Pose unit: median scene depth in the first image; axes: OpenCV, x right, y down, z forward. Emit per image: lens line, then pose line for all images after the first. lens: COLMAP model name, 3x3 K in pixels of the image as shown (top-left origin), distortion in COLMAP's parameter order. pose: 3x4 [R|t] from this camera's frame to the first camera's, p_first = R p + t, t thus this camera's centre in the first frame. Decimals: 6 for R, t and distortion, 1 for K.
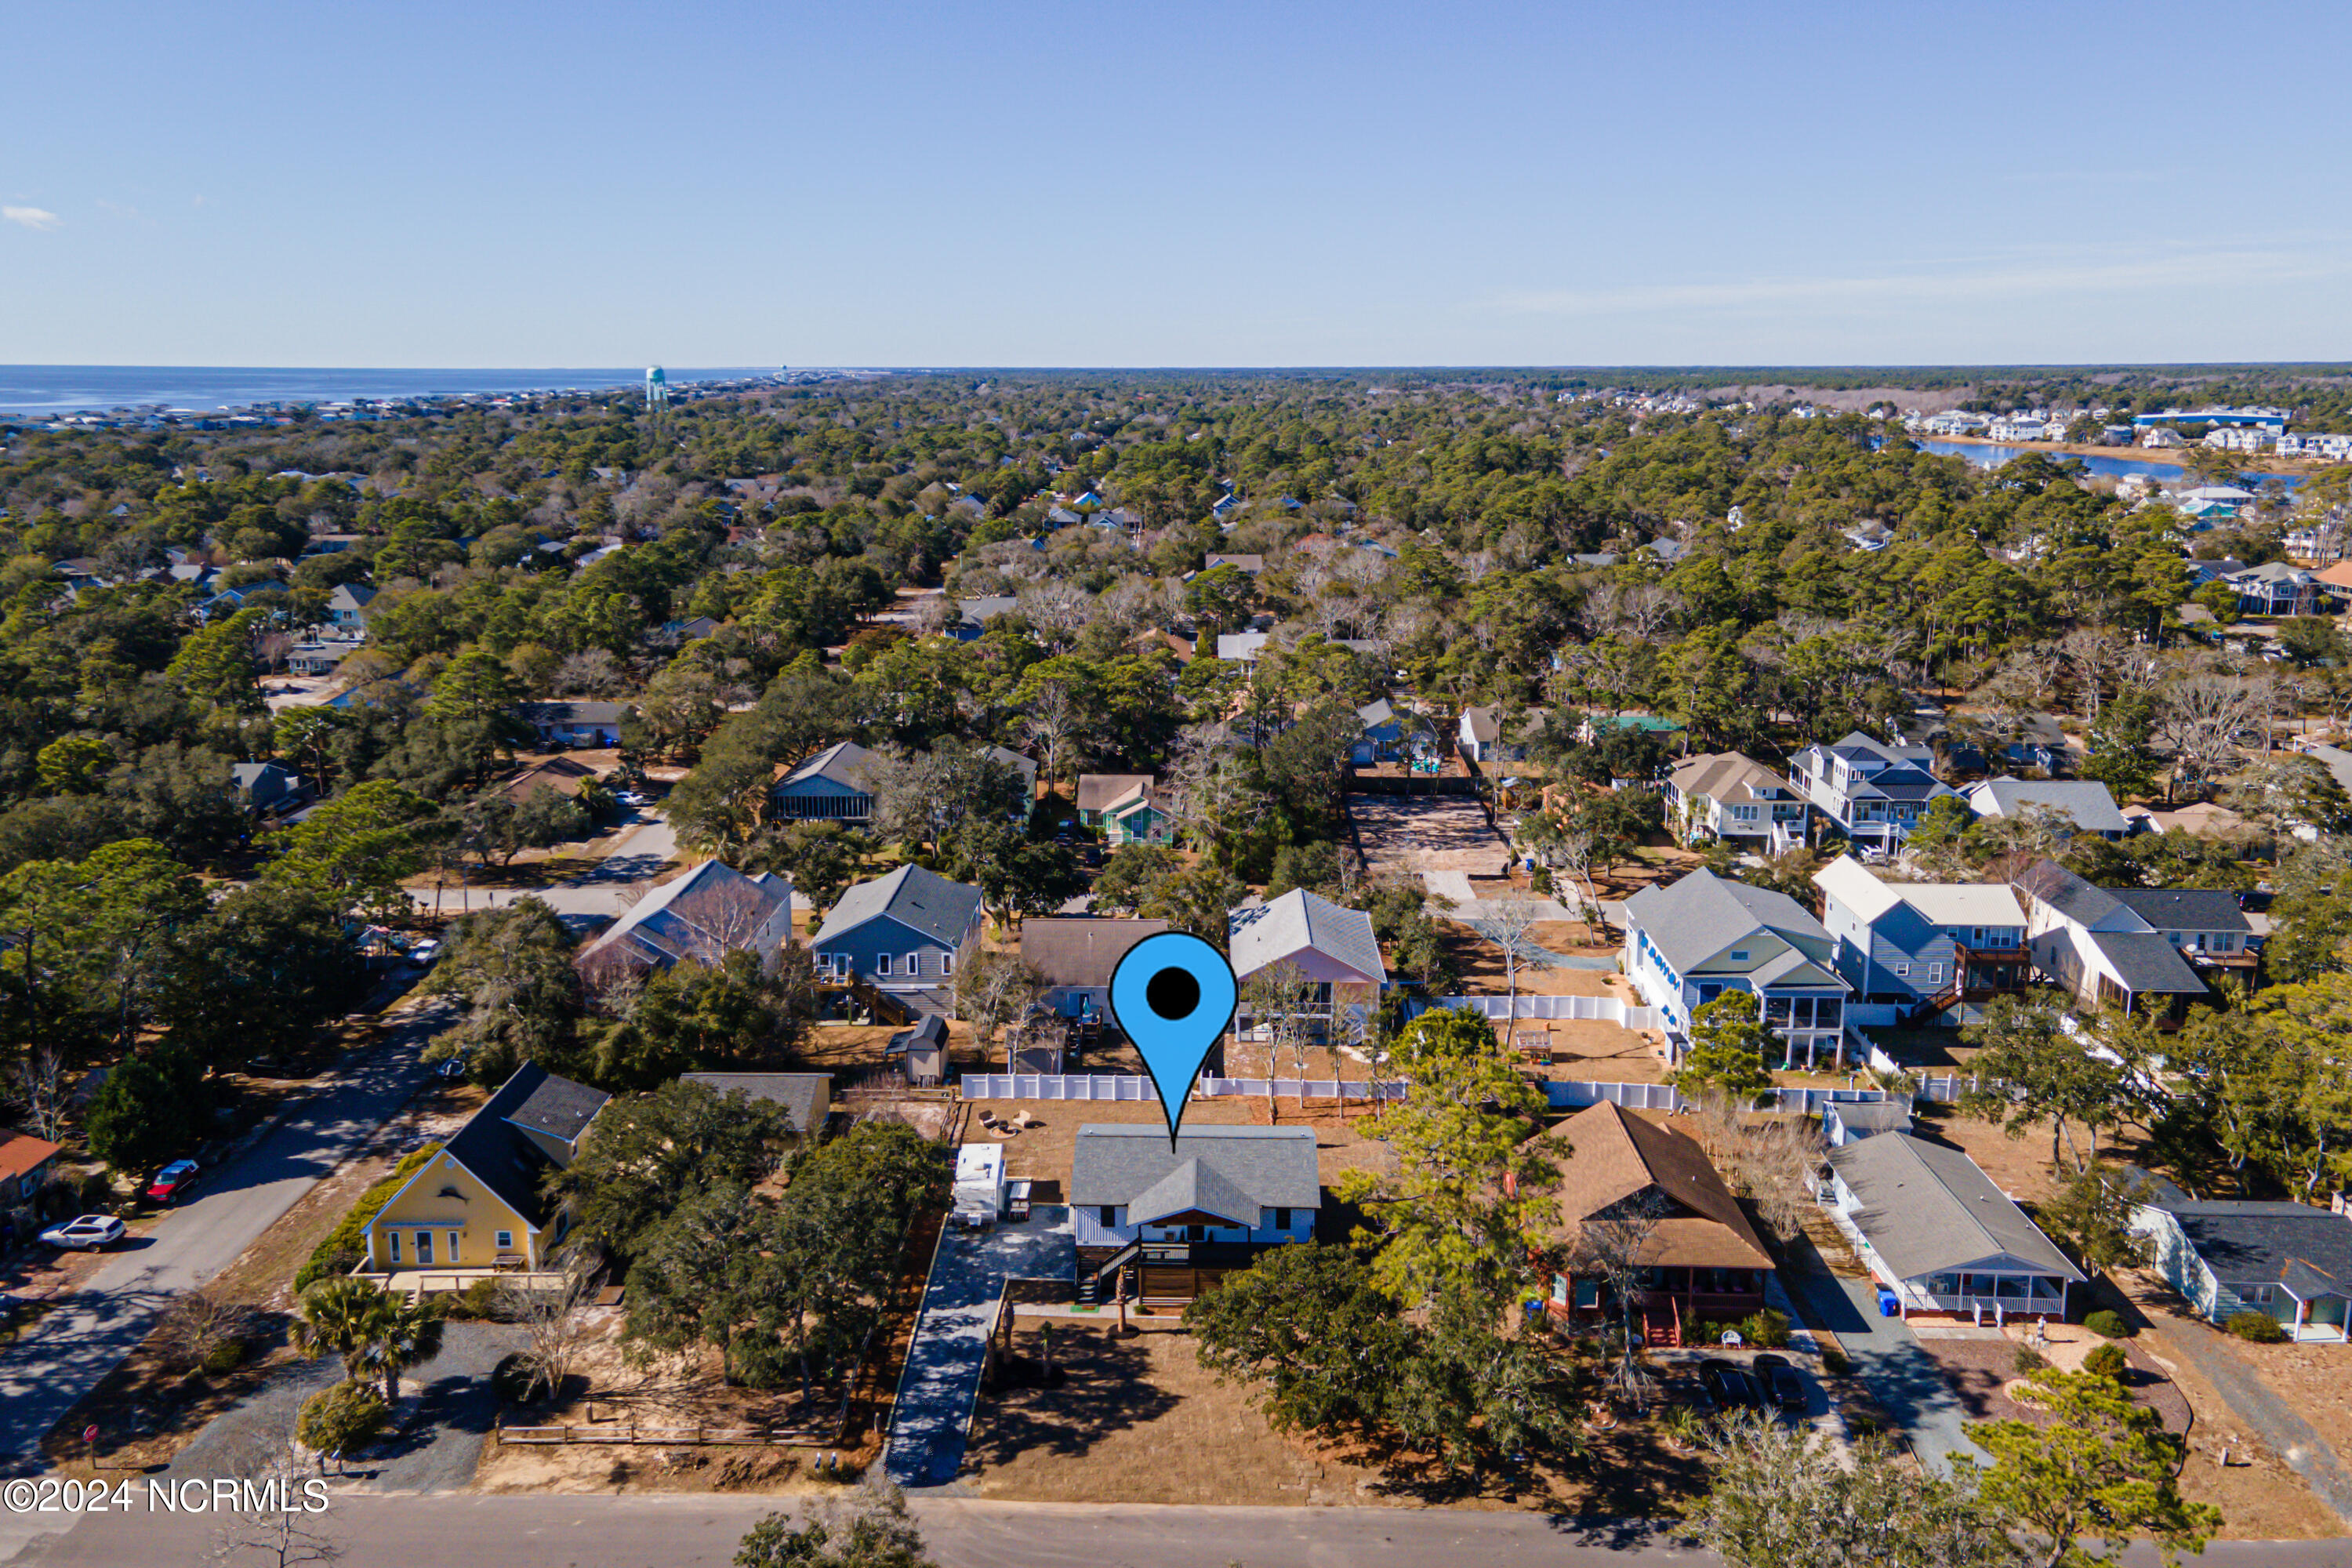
lens RADIAL K [[1689.8, 0, 1174.1], [0, 1689.8, 670.2], [0, 0, 1]] dist [0.039496, 0.004843]
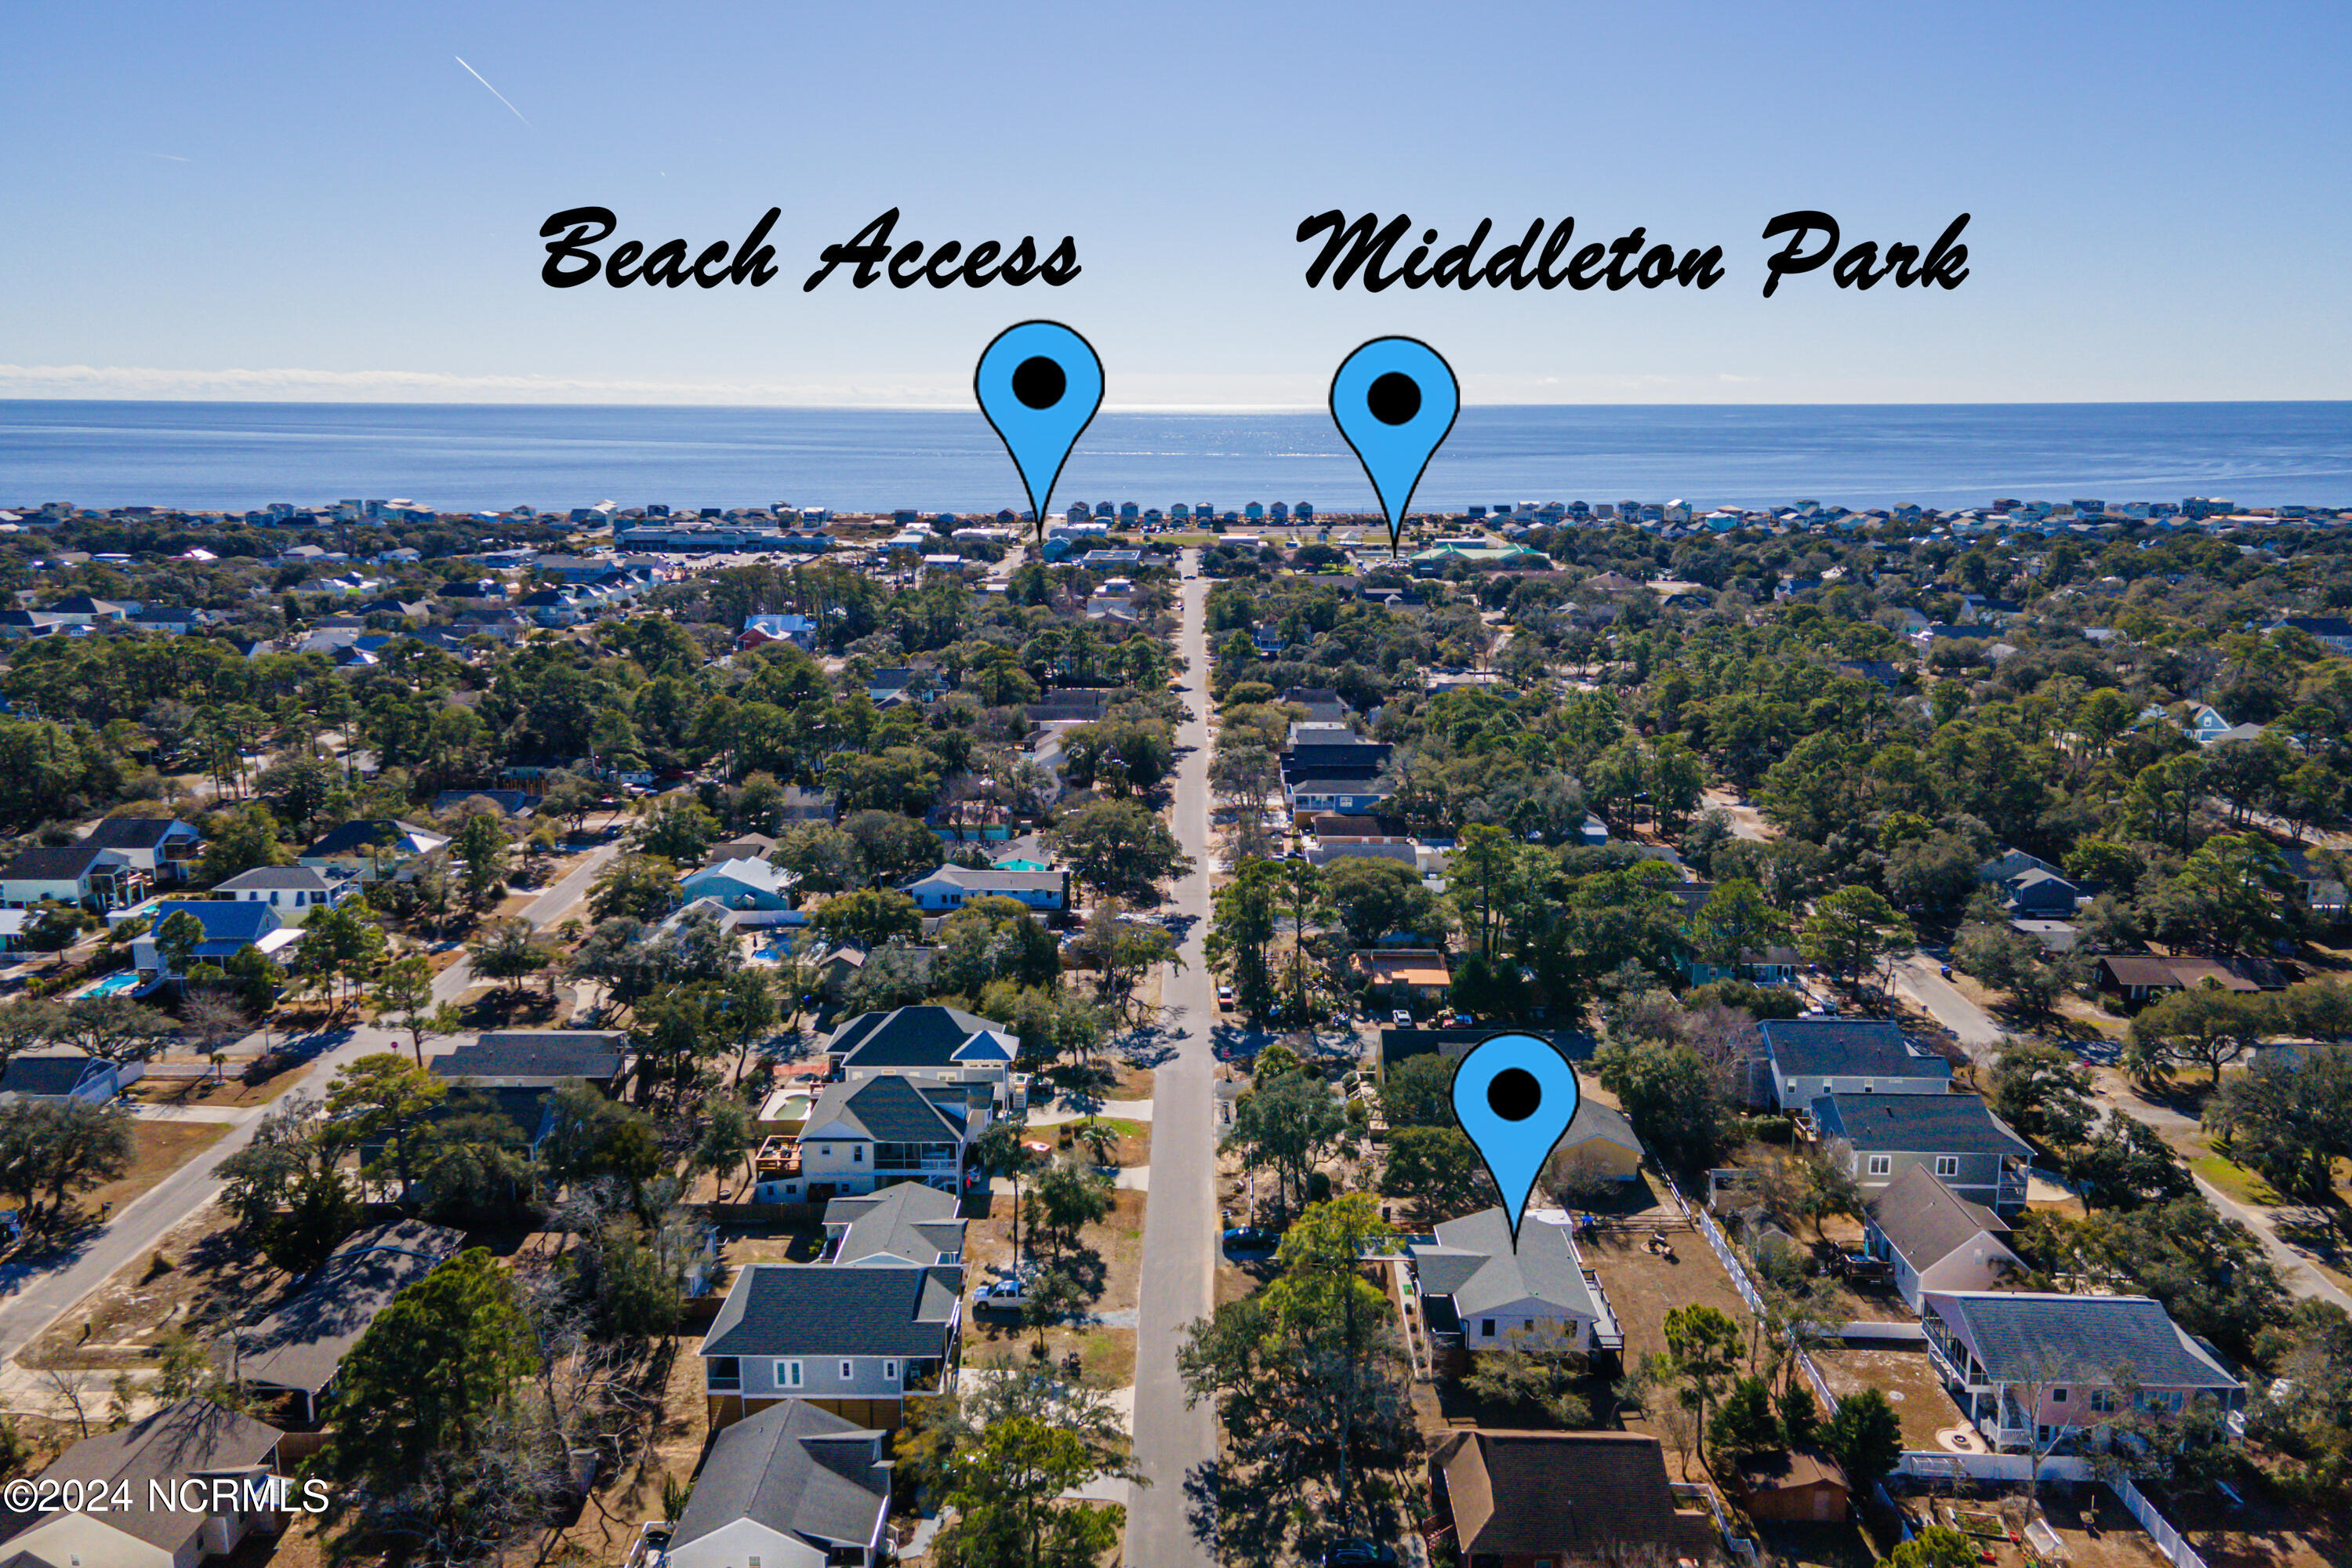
lens RADIAL K [[1689.8, 0, 1183.3], [0, 1689.8, 800.5], [0, 0, 1]] dist [0.039496, 0.004843]
pose [[0.015906, 0.230412, -0.972963, 0.933914], [-0.184768, 0.957005, 0.223612, -0.232628], [0.982653, 0.176216, 0.057794, 0.484989]]
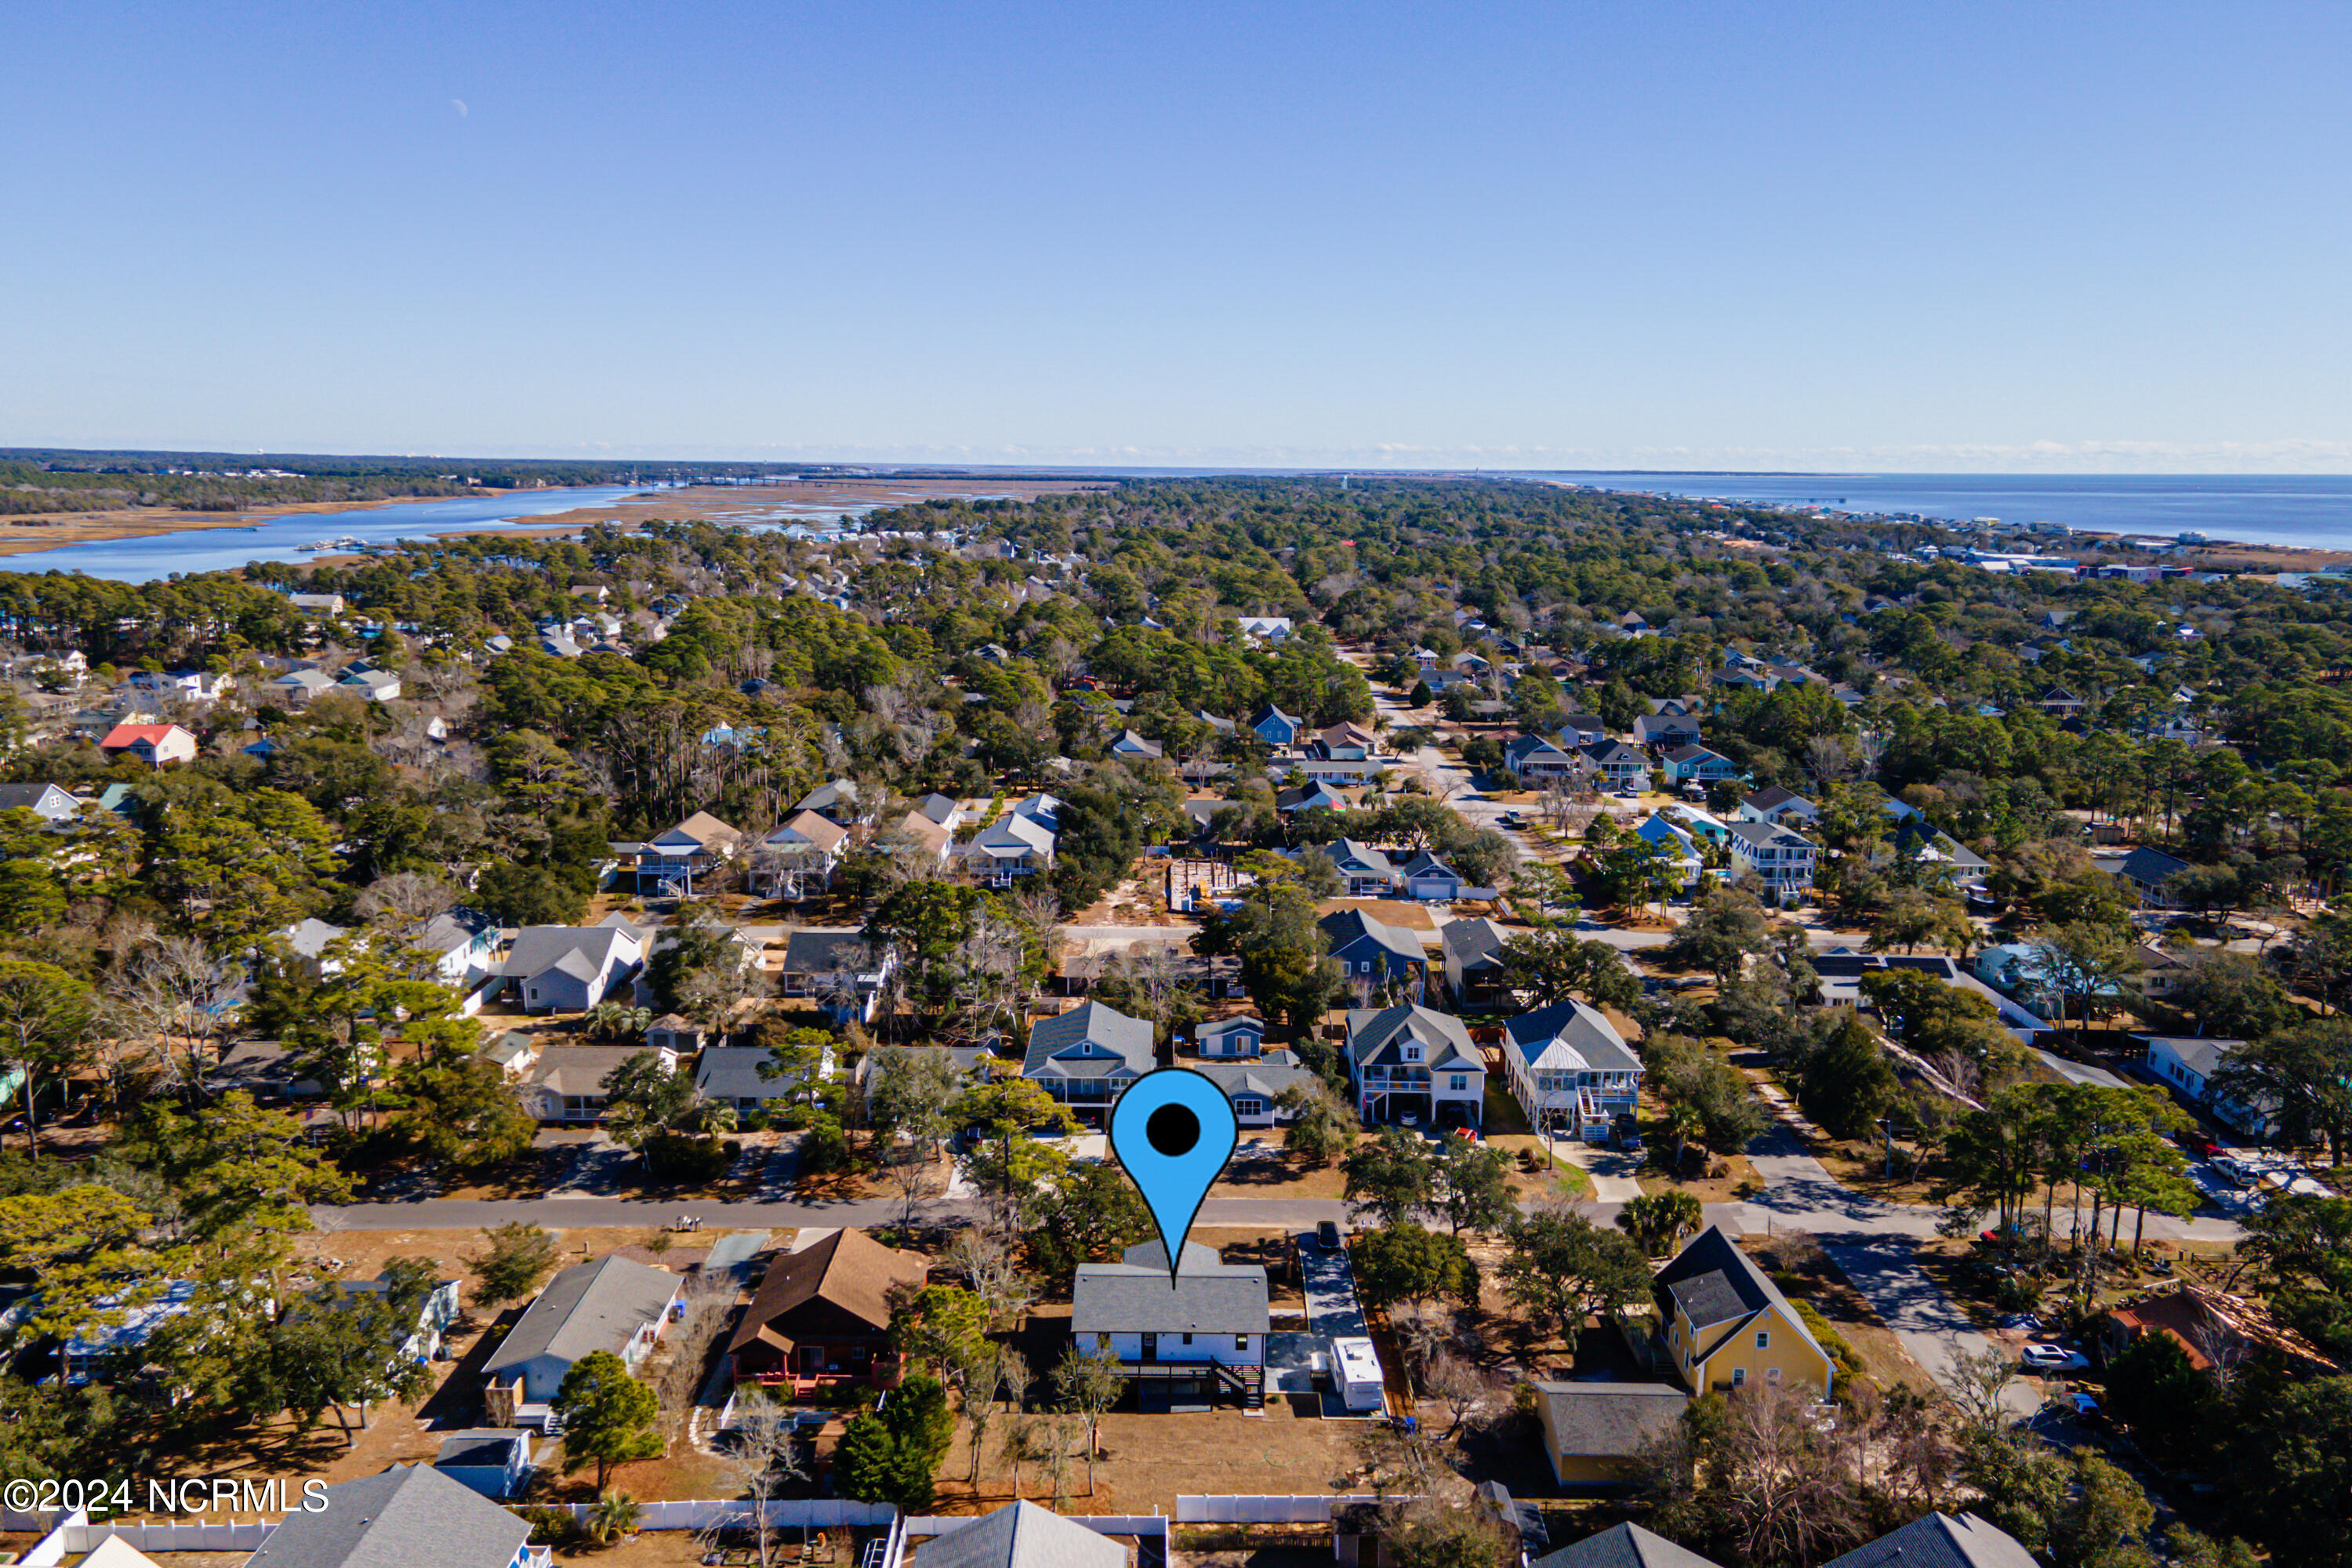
lens RADIAL K [[1689.8, 0, 1185.9], [0, 1689.8, 792.3], [0, 0, 1]] dist [0.039496, 0.004843]
pose [[-0.999459, -0.003262, -0.032733, 0.034850], [-0.015226, 0.927932, 0.372438, -0.412502], [0.029160, 0.372734, -0.927480, 1.593309]]
